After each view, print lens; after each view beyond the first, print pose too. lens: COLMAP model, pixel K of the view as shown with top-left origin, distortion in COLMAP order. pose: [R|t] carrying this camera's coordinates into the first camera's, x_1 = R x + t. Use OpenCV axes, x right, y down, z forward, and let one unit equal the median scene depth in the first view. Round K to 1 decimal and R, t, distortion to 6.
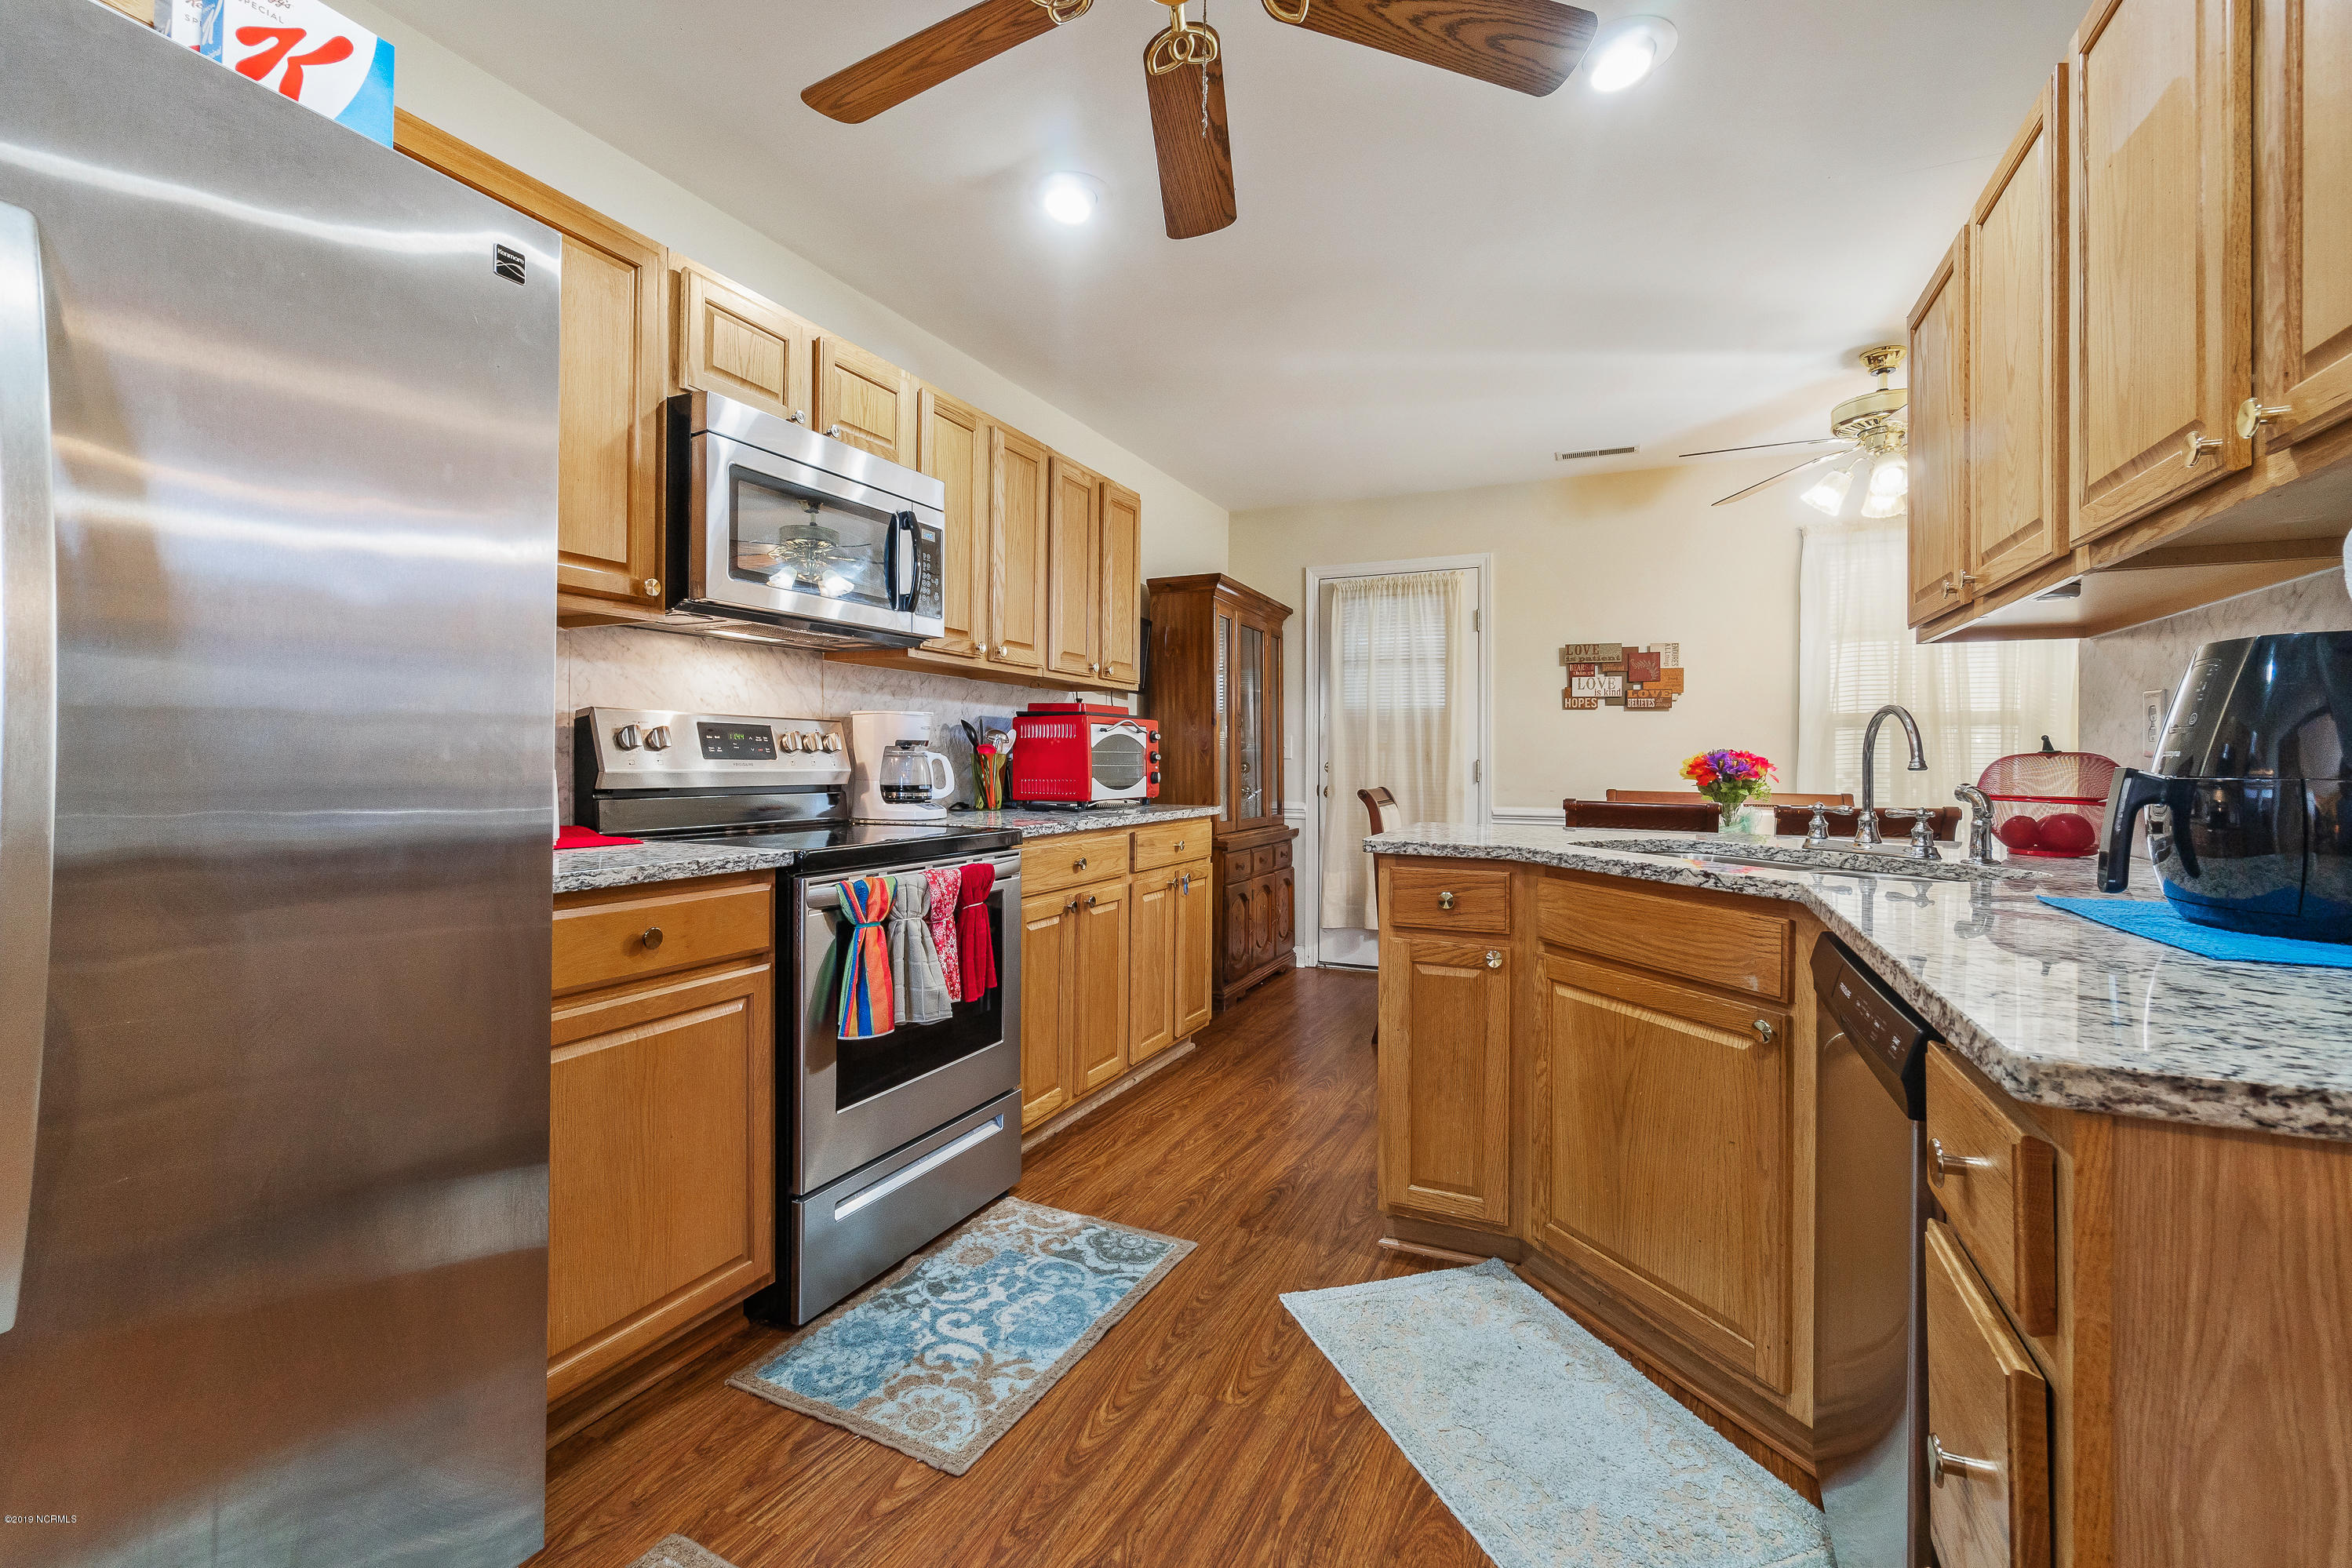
lens RADIAL K [[1024.9, 0, 1175.4], [0, 1024.9, 766.4], [0, 0, 1]] dist [-0.005036, 0.000339]
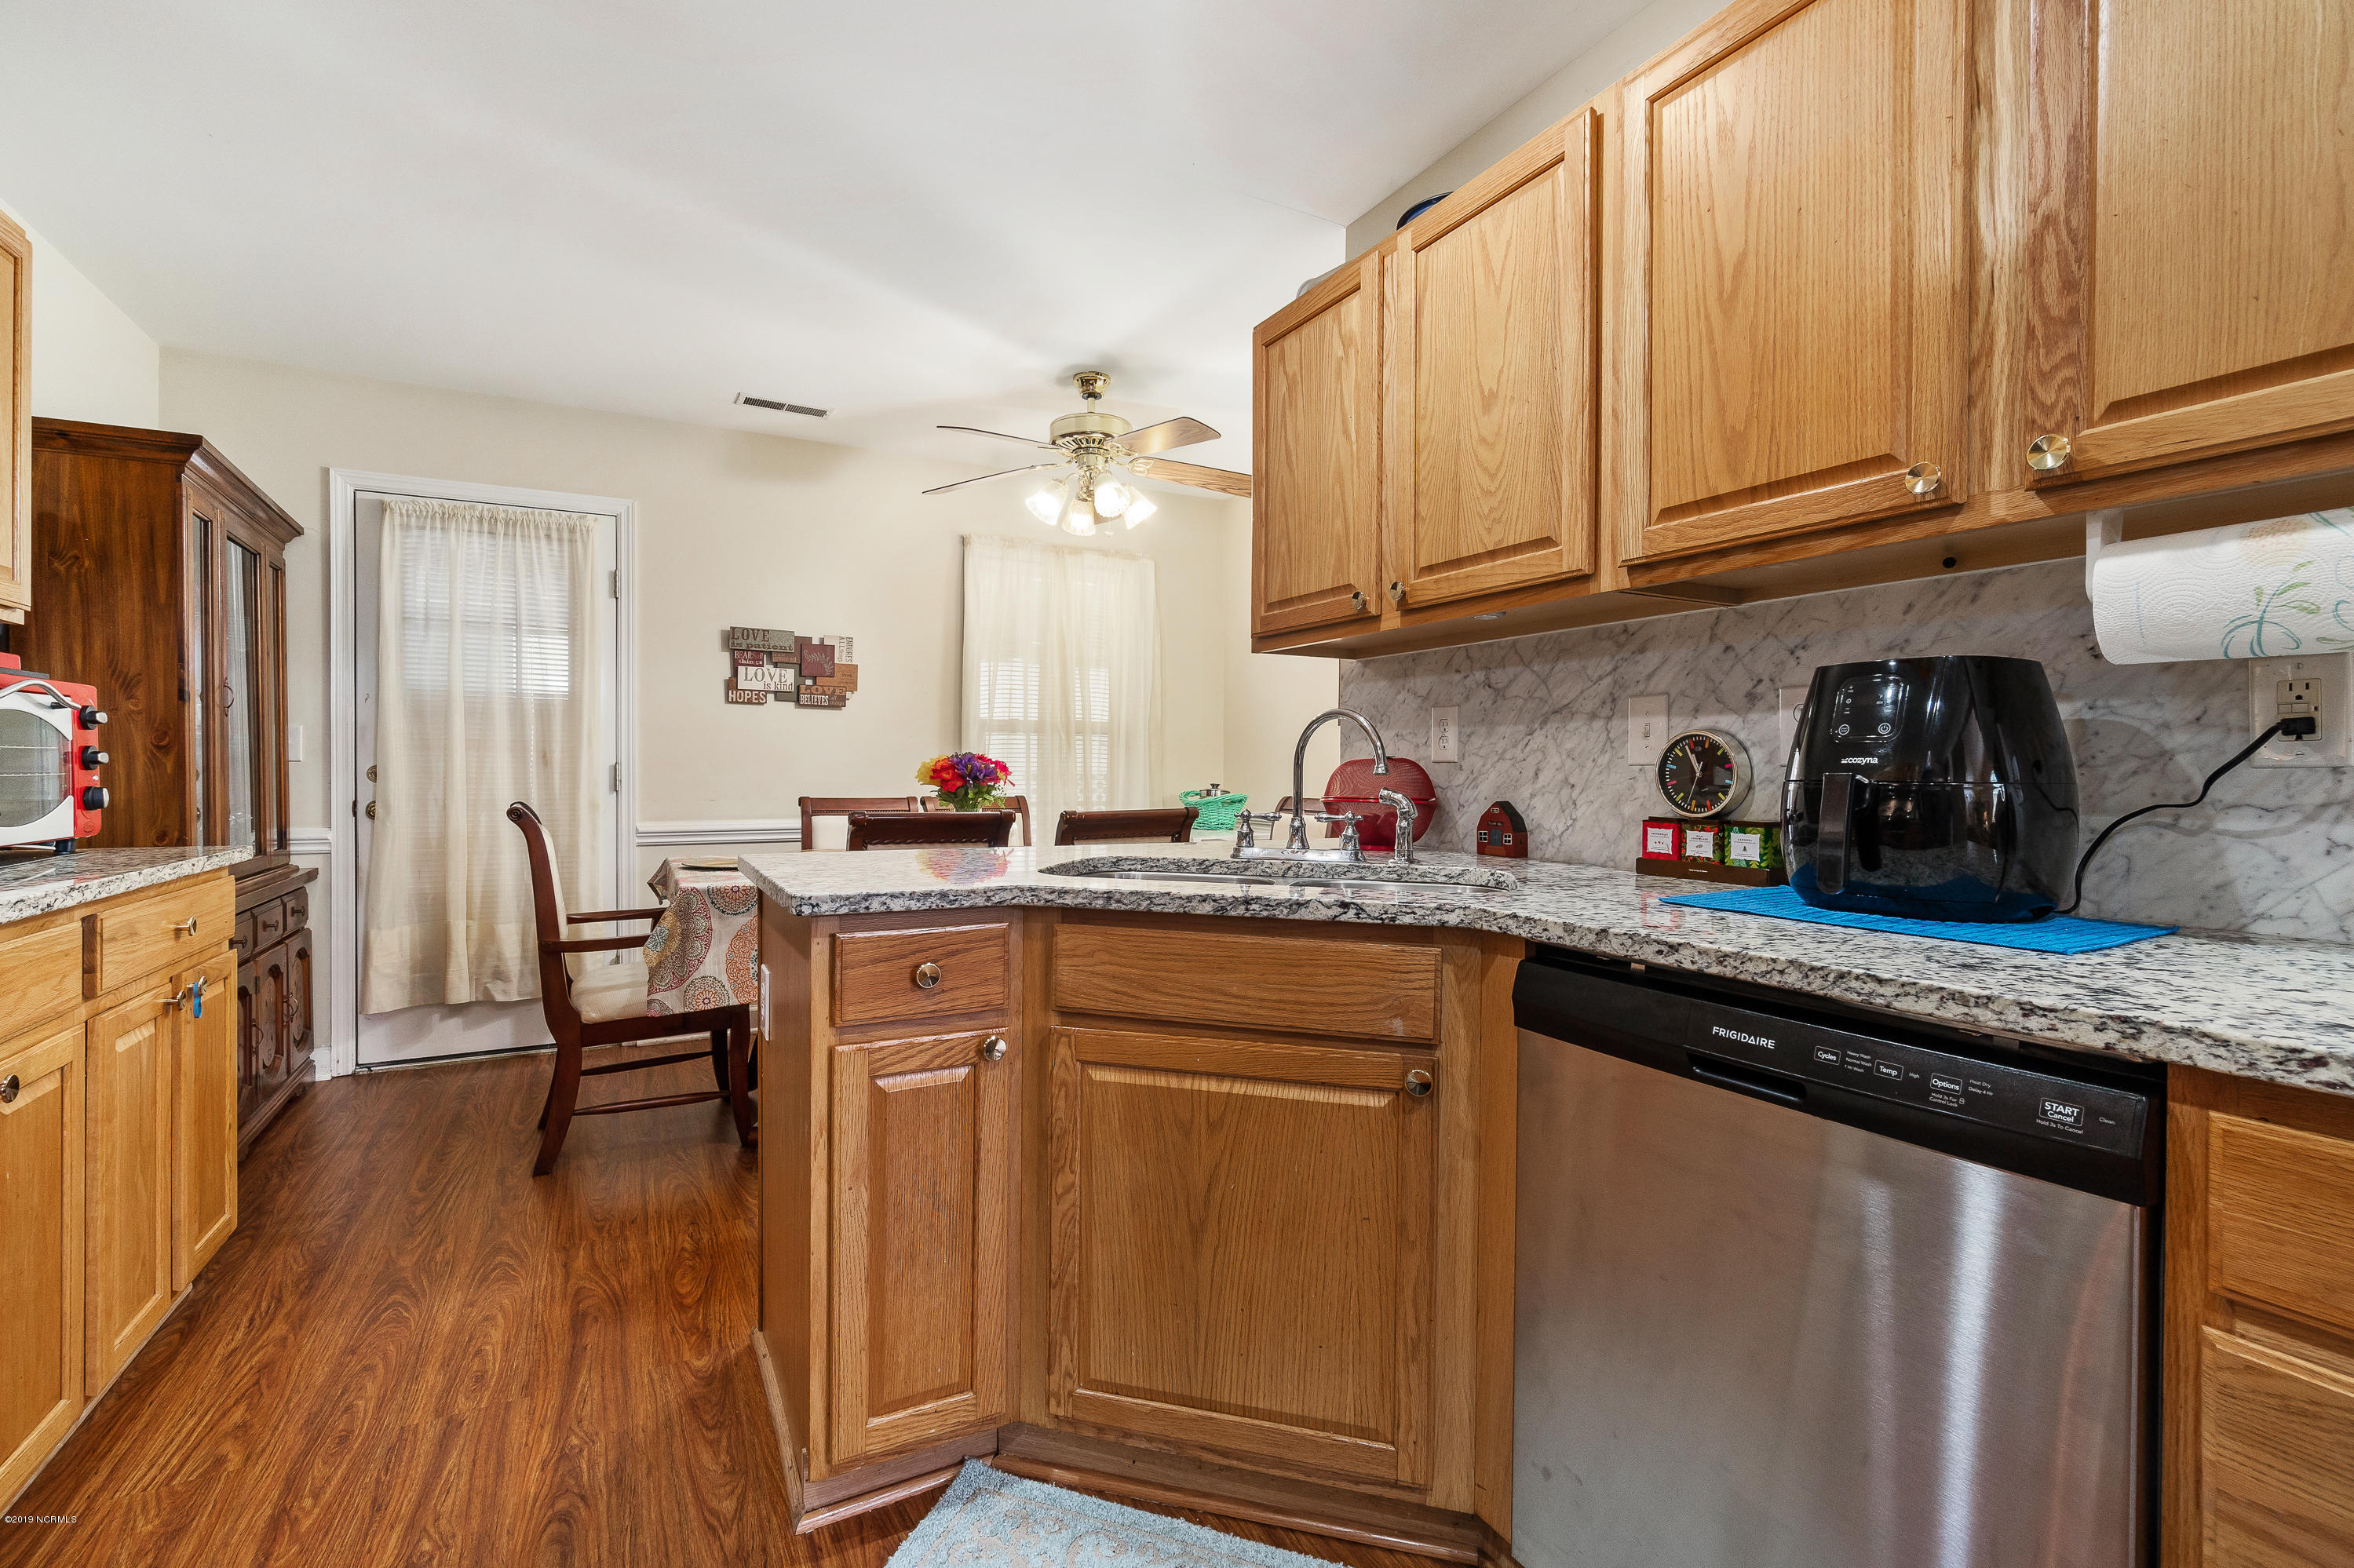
lens RADIAL K [[1025.7, 0, 1168.9], [0, 1025.7, 778.0], [0, 0, 1]] dist [-0.005036, 0.000339]
pose [[0.609574, -0.011101, 0.792651, -0.100776], [0.003933, 0.999932, 0.010979, -0.002690], [-0.792719, -0.003575, 0.609576, 0.280022]]
